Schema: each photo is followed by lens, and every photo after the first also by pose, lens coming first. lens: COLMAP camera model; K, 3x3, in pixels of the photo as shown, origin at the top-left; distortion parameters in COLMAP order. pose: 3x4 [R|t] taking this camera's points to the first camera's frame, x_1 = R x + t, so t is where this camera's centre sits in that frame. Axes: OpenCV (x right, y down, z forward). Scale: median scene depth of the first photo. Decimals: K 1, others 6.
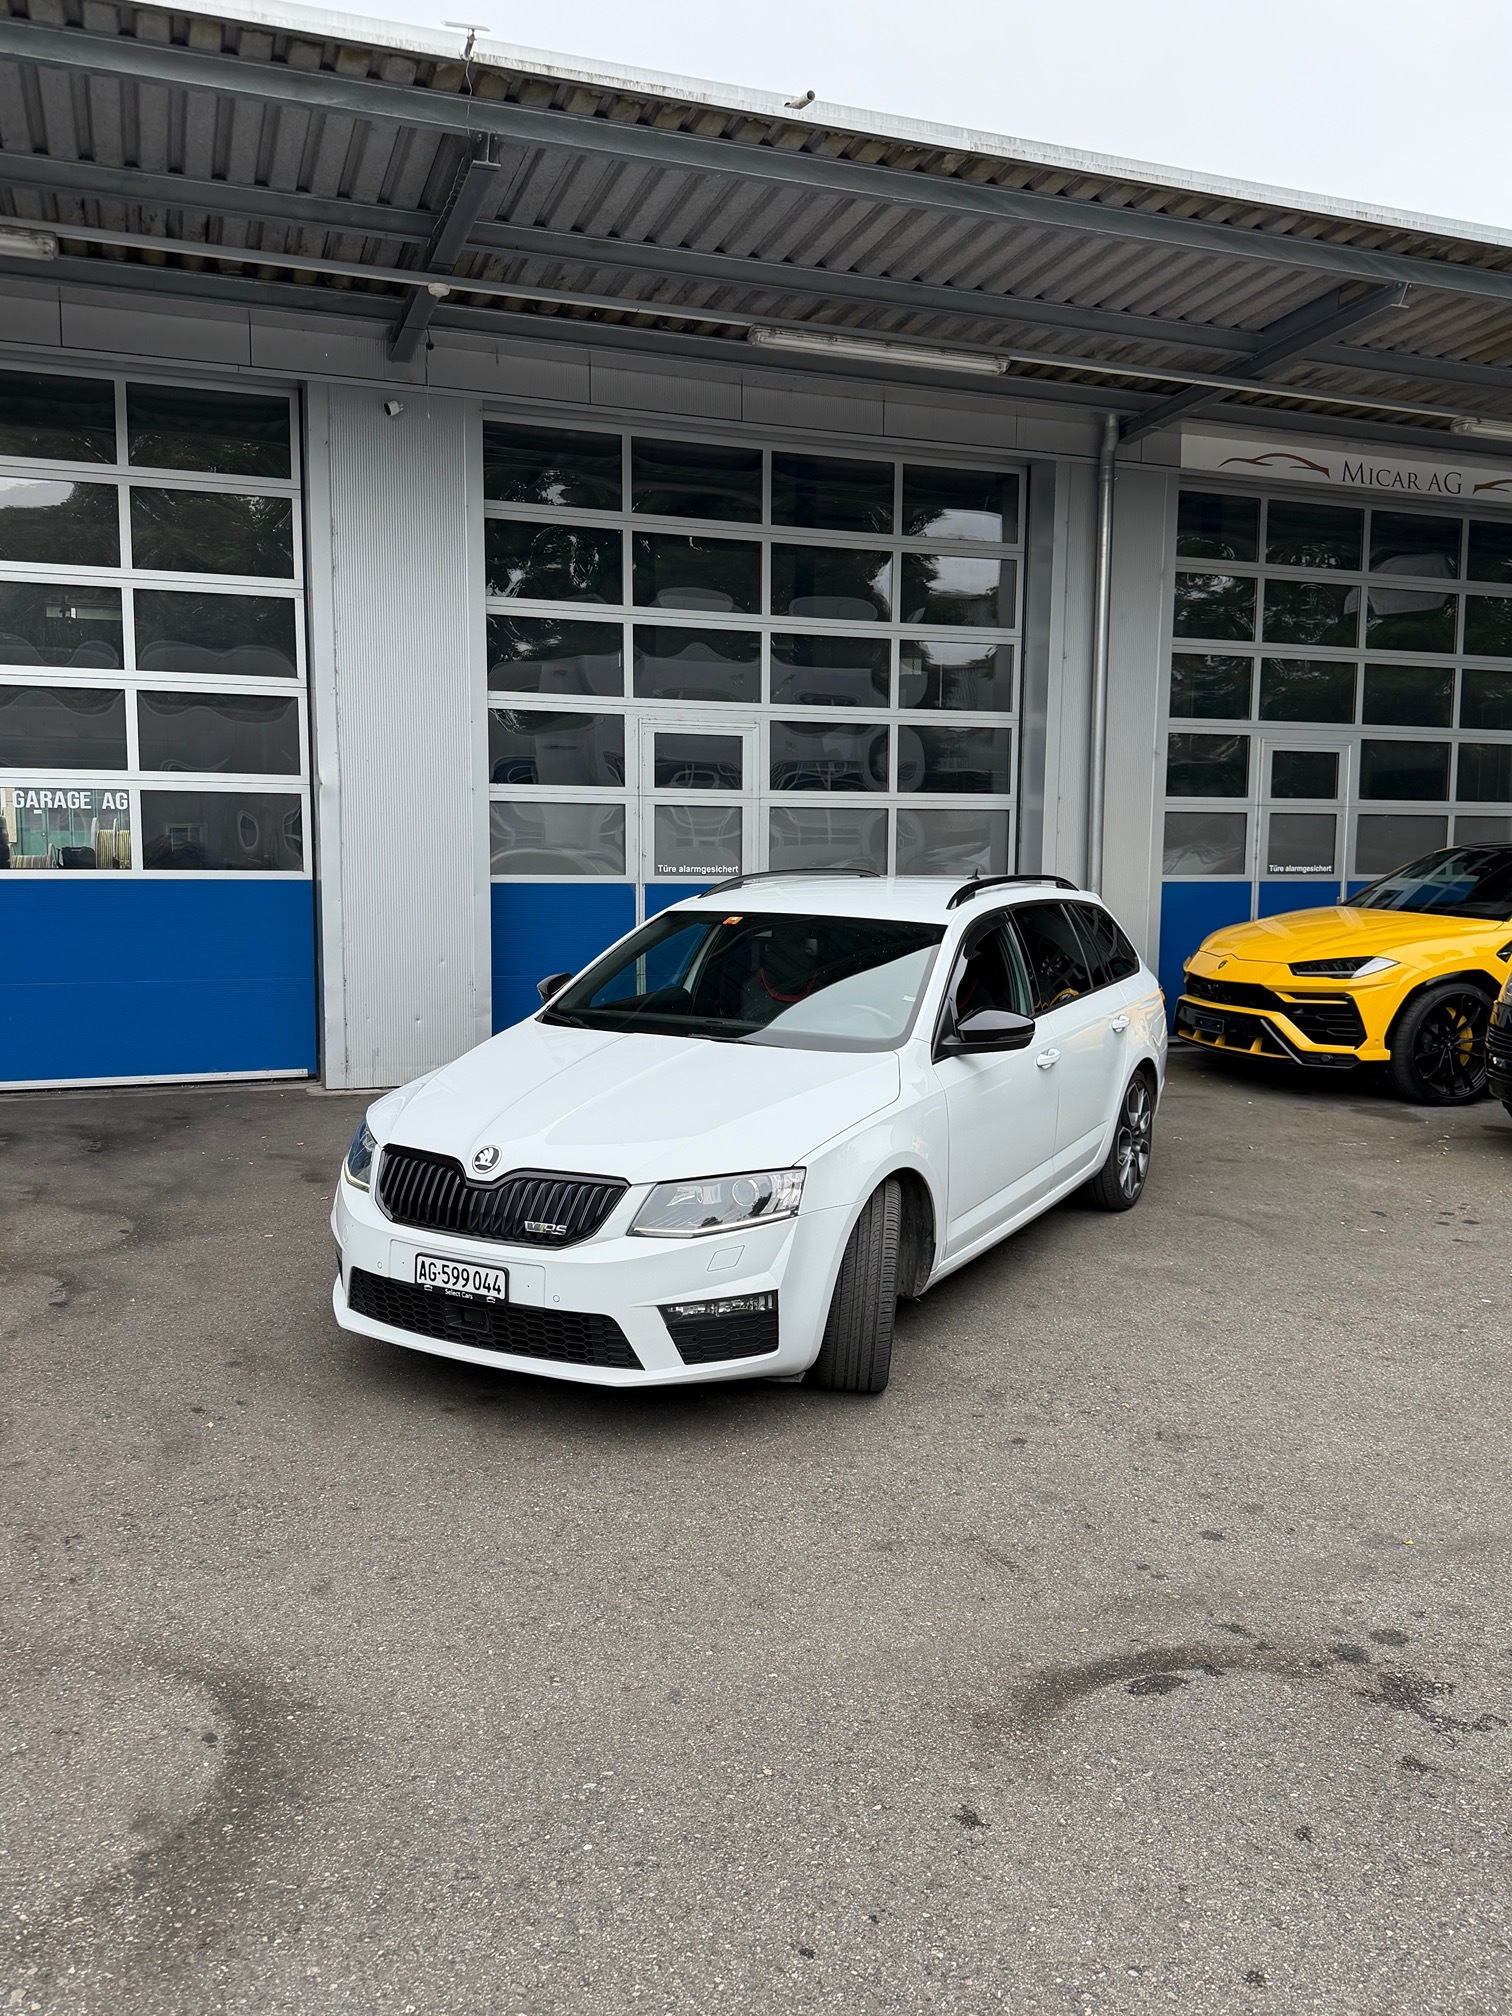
lens RADIAL K [[1585.6, 0, 750.0], [0, 1585.6, 1015.8], [0, 0, 1]] dist [0.060912, -0.067890]
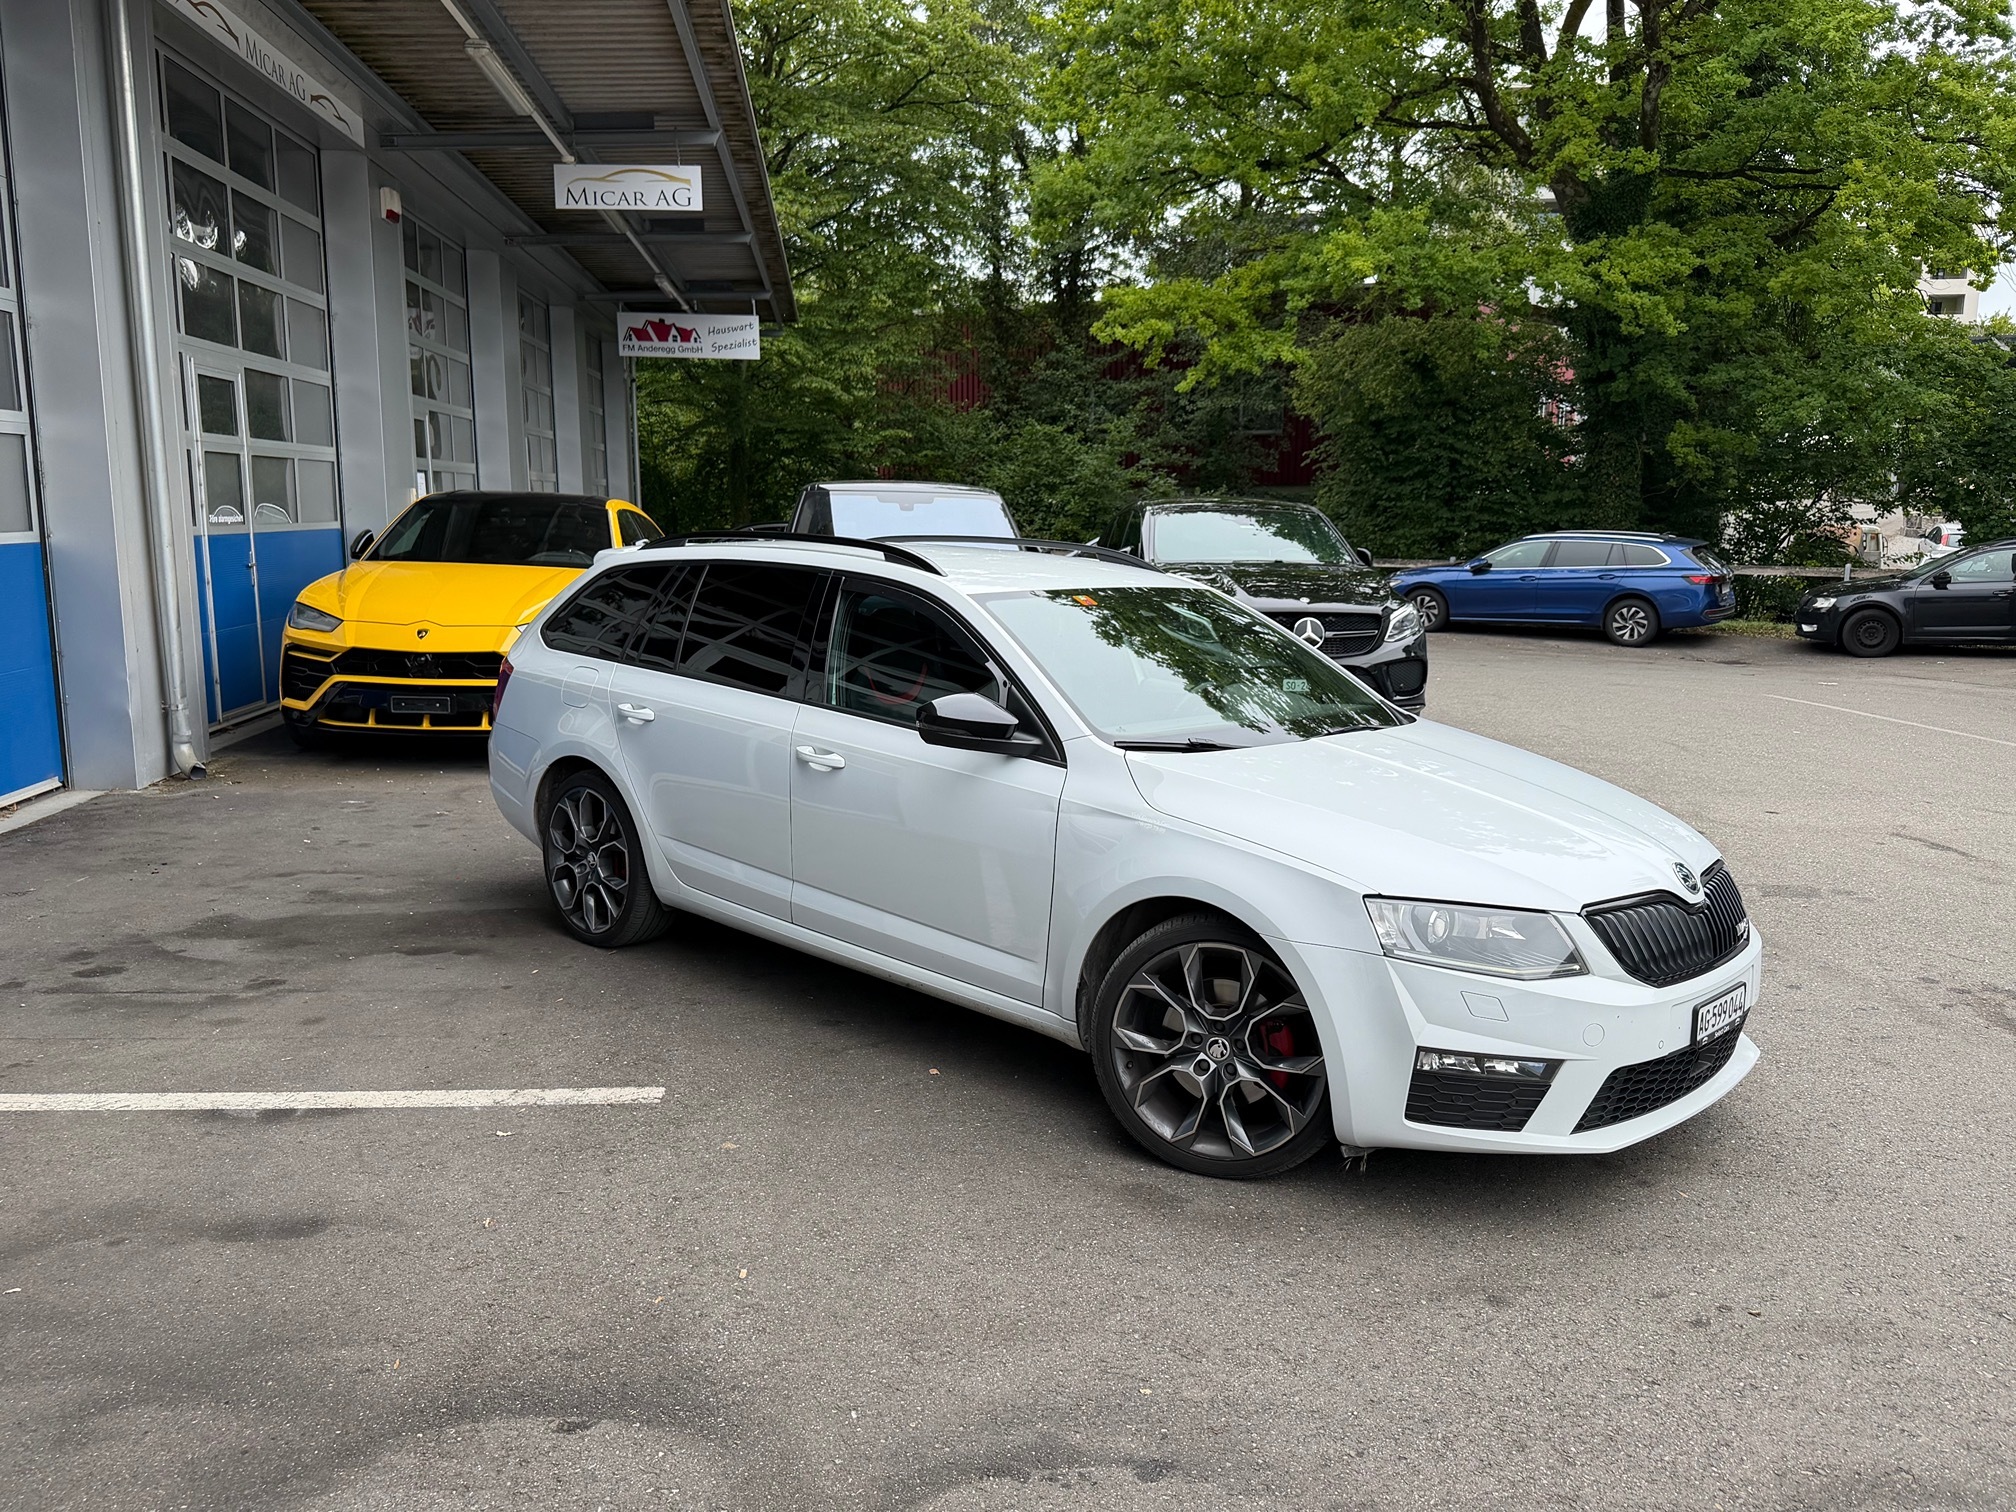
lens RADIAL K [[1585.6, 0, 1008.0], [0, 1585.6, 756.0], [0, 0, 1]] dist [0.060912, -0.067890]
pose [[0.249281, -0.157986, 0.955458, -0.581864], [0.094163, 0.985883, 0.138449, -0.071436], [-0.963843, 0.055456, 0.260638, 0.598907]]
